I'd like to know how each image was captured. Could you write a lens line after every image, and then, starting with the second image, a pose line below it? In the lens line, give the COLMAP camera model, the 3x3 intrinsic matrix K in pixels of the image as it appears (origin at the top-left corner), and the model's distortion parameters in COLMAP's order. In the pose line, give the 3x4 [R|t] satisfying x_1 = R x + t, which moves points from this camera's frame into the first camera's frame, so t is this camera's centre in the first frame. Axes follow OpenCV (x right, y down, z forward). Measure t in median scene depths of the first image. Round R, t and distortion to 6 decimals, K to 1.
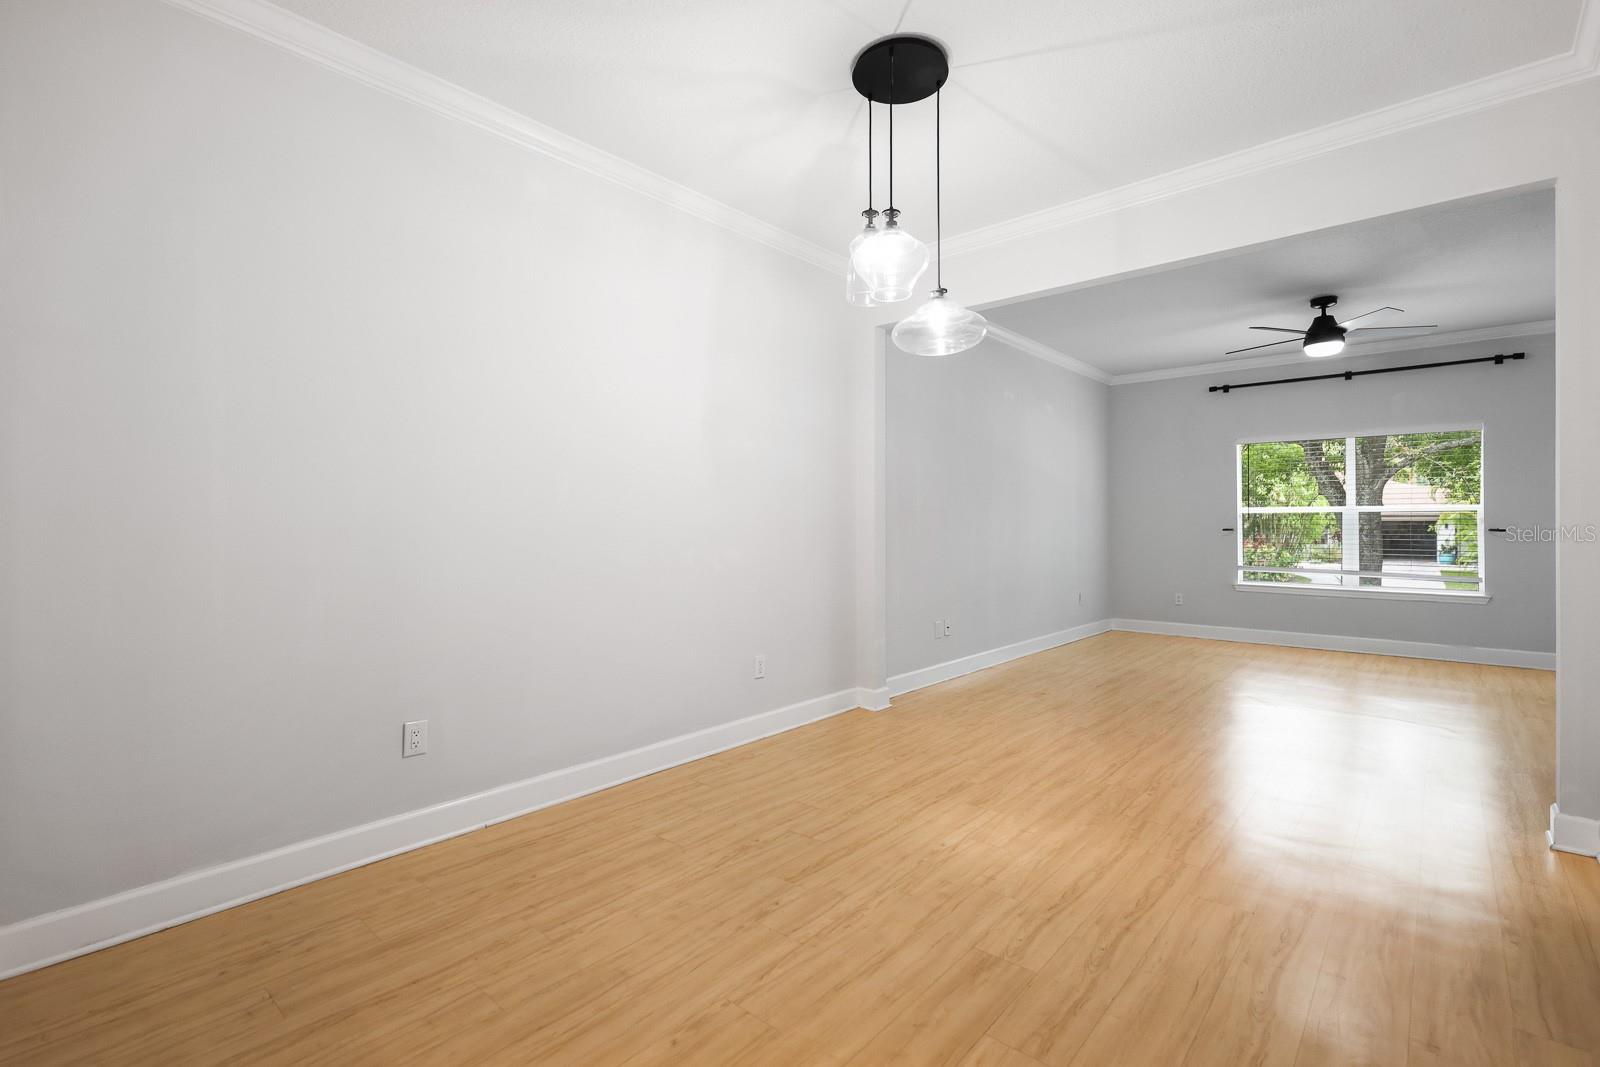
lens RADIAL K [[740.3, 0, 798.2], [0, 740.3, 524.4], [0, 0, 1]] dist [-0.001928, 0.001914]
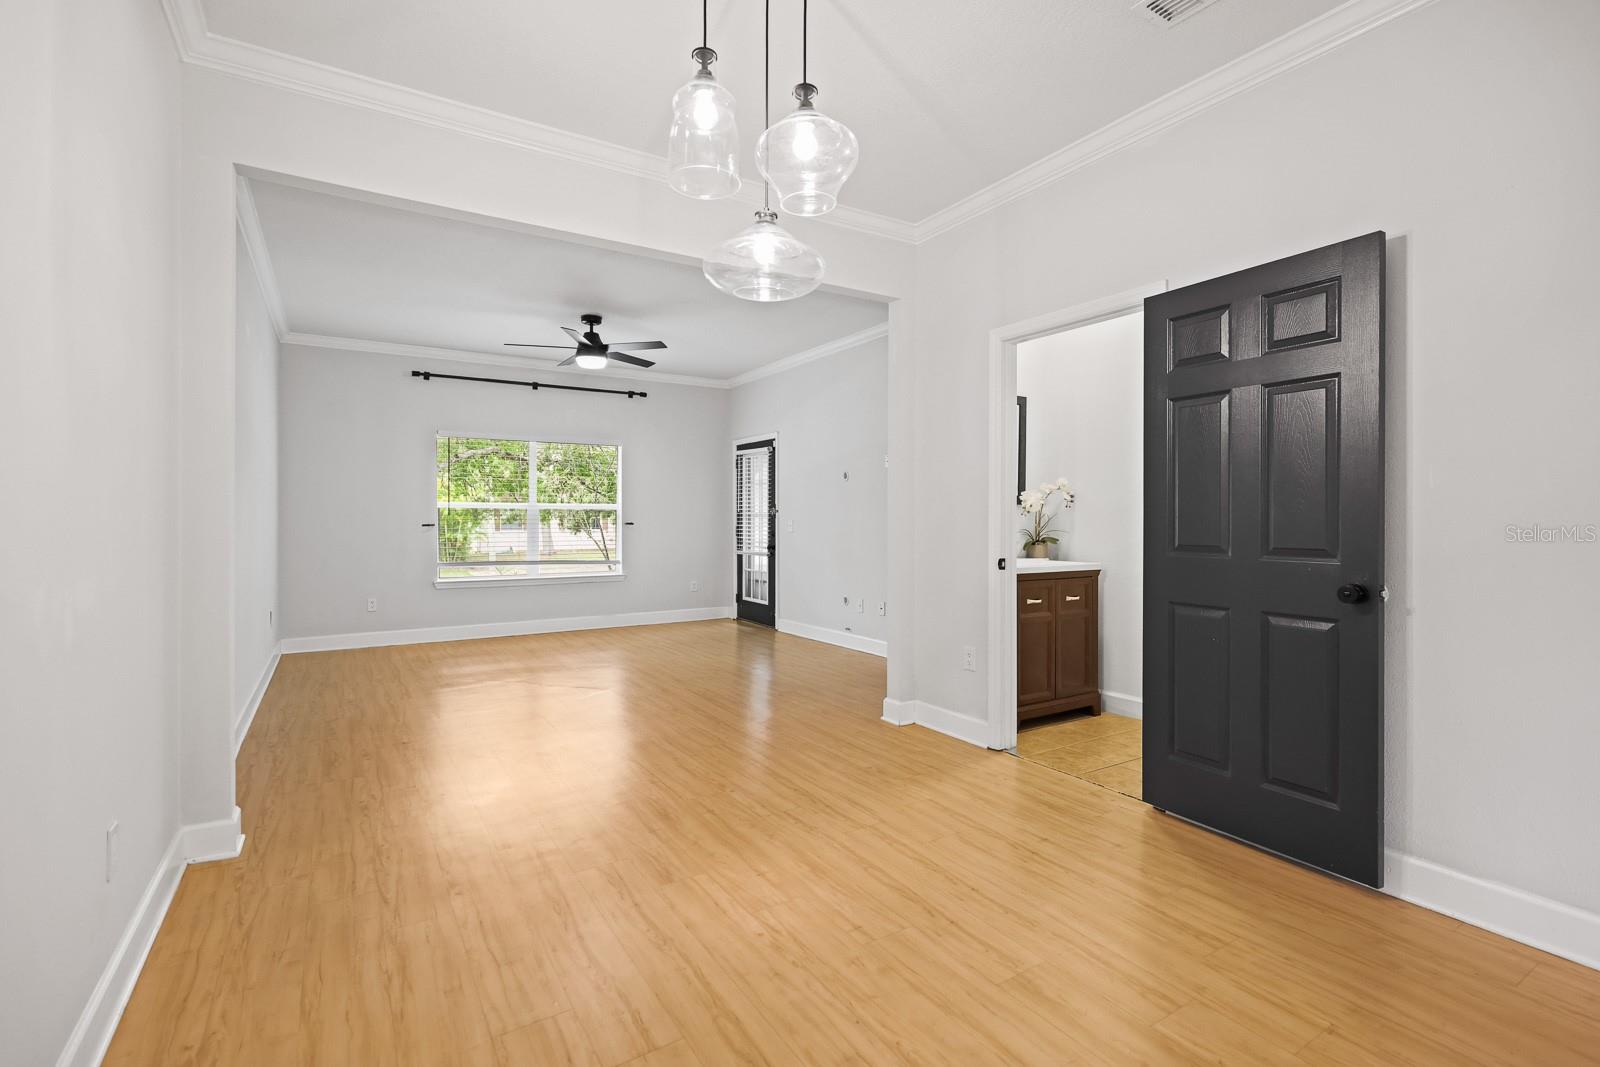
lens RADIAL K [[740.3, 0, 807.2], [0, 740.3, 516.4], [0, 0, 1]] dist [-0.001928, 0.001914]
pose [[0.279863, 0.002022, 0.960038, -0.410485], [0.001938, 0.999995, -0.002671, -0.001433], [-0.960038, 0.002608, 0.279857, 0.565447]]
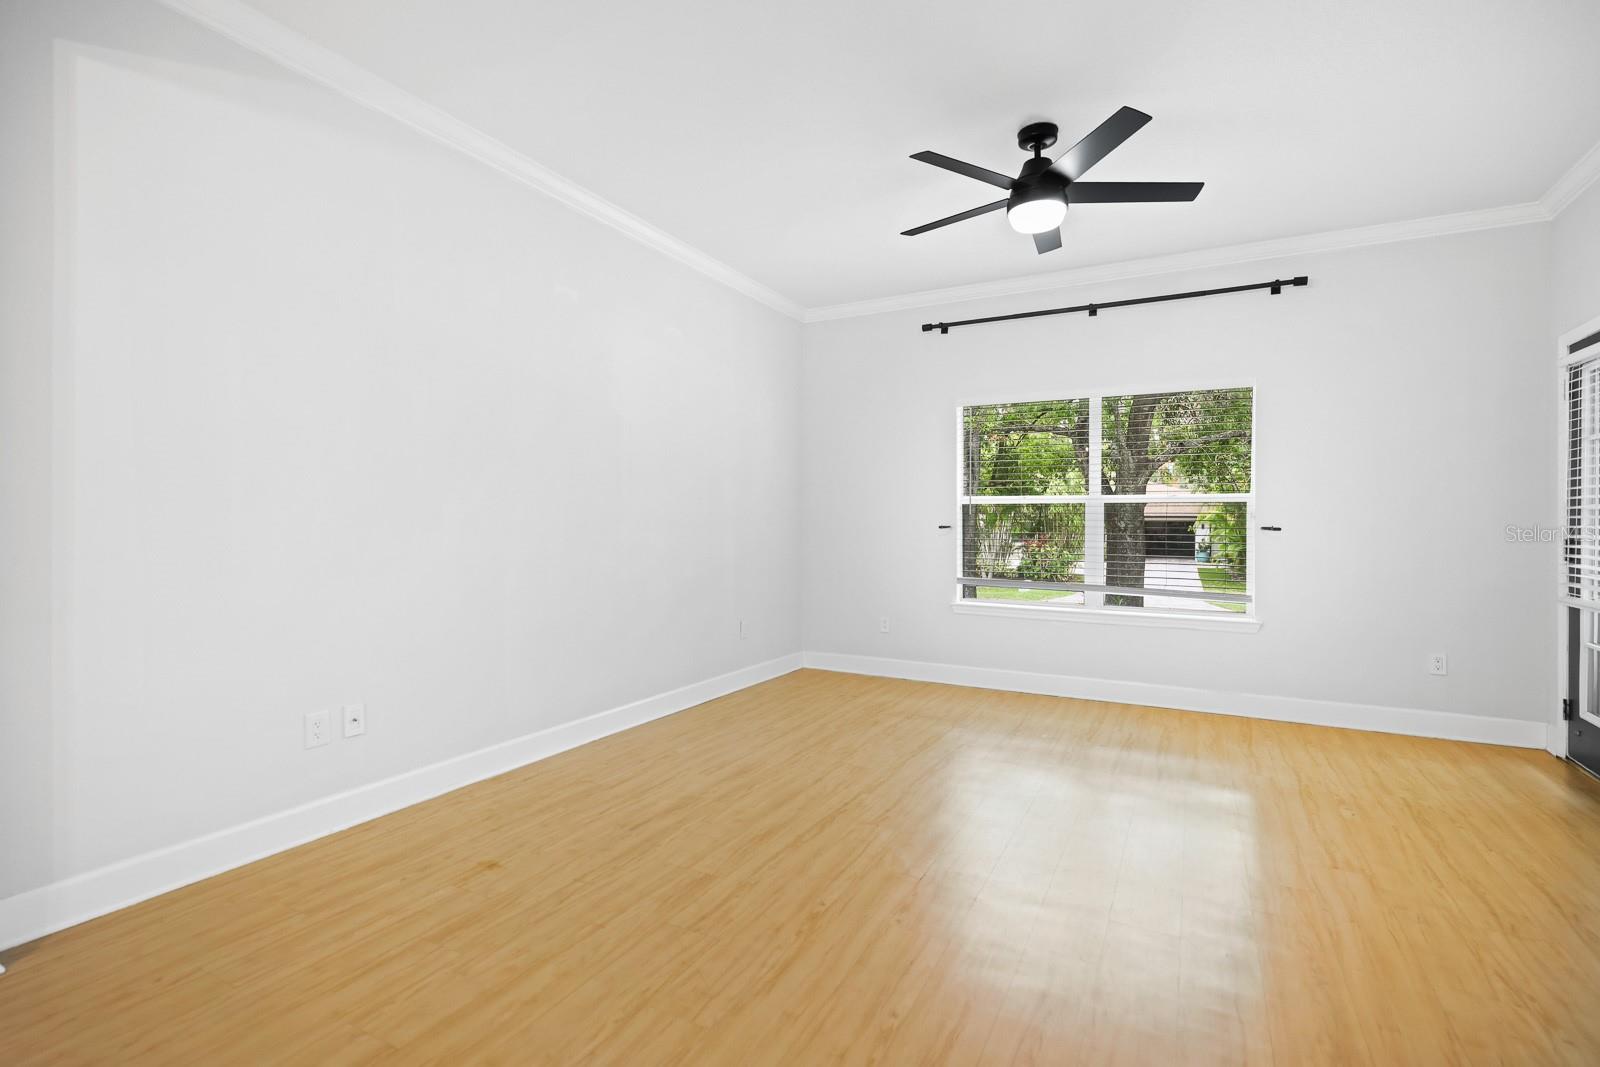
lens RADIAL K [[740.3, 0, 797.9], [0, 740.3, 537.7], [0, 0, 1]] dist [-0.001928, 0.001914]
pose [[0.975888, 0.000106, 0.218272, 0.601980], [-0.004447, 0.999802, 0.019394, 0.007083], [-0.218227, -0.019897, 0.975695, 0.705077]]
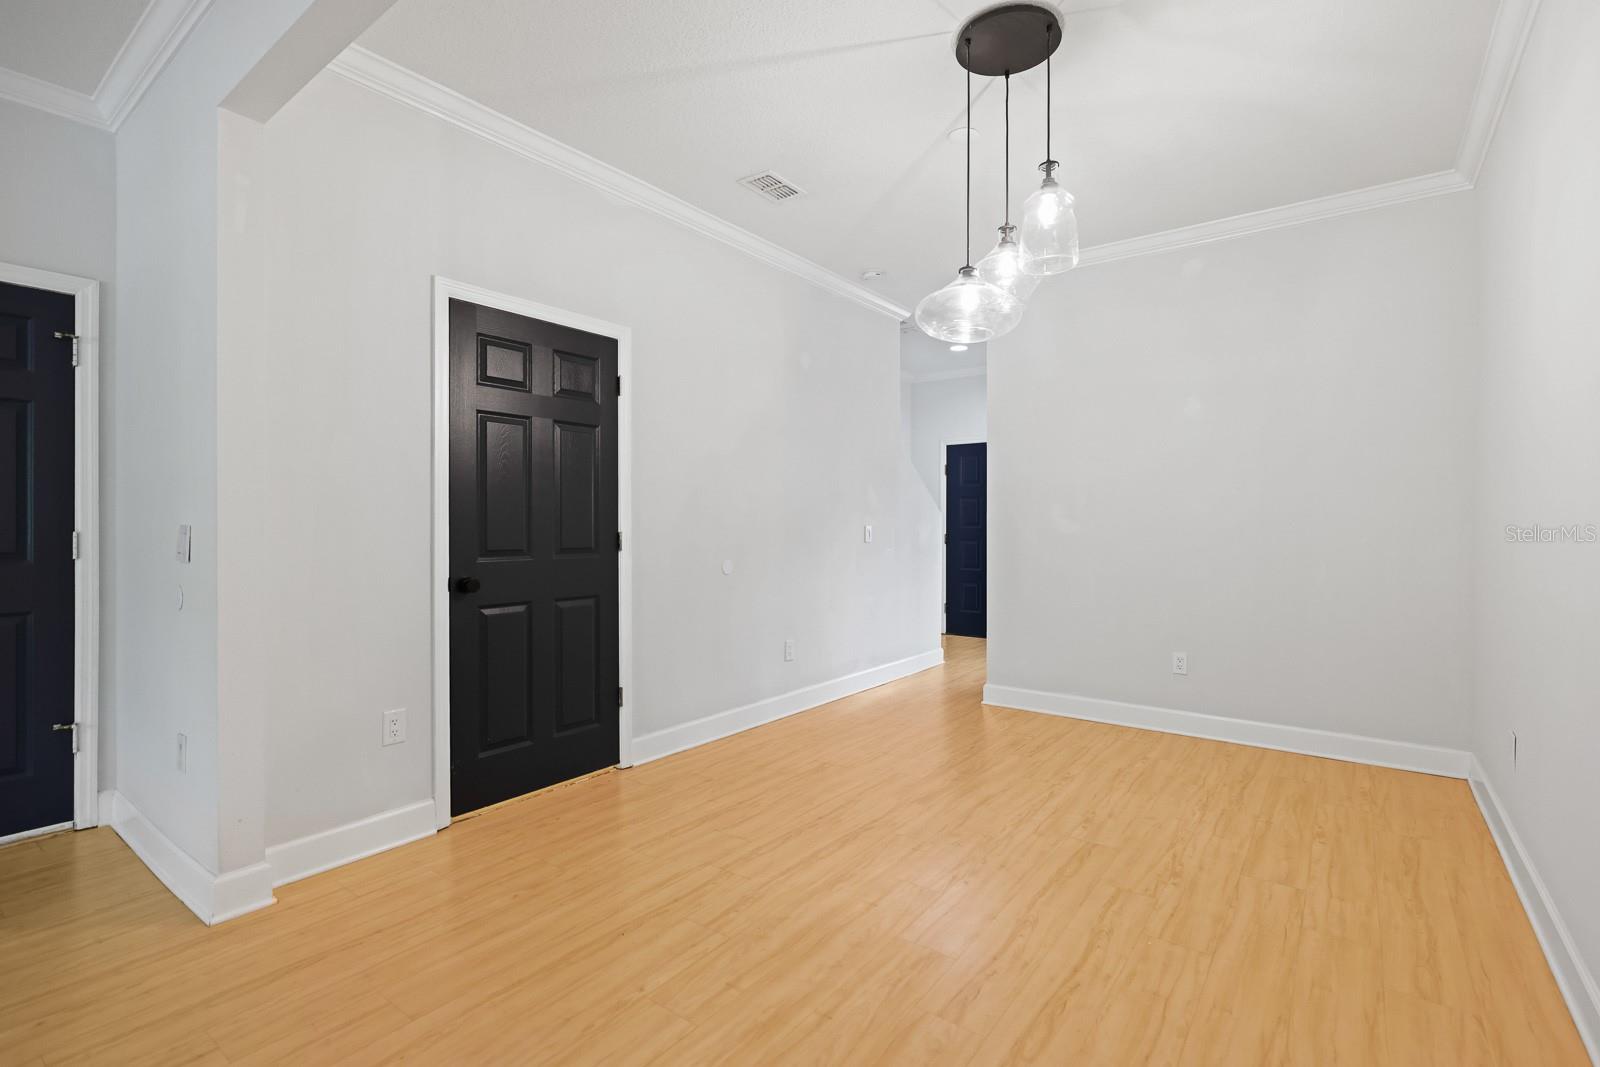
lens RADIAL K [[740.3, 0, 806.7], [0, 740.3, 528.1], [0, 0, 1]] dist [-0.001928, 0.001914]
pose [[-0.996359, 0.001280, -0.085245, 0.357012], [0.000698, 0.999976, 0.006859, -0.002254], [0.085251, 0.006774, -0.996336, 1.441301]]
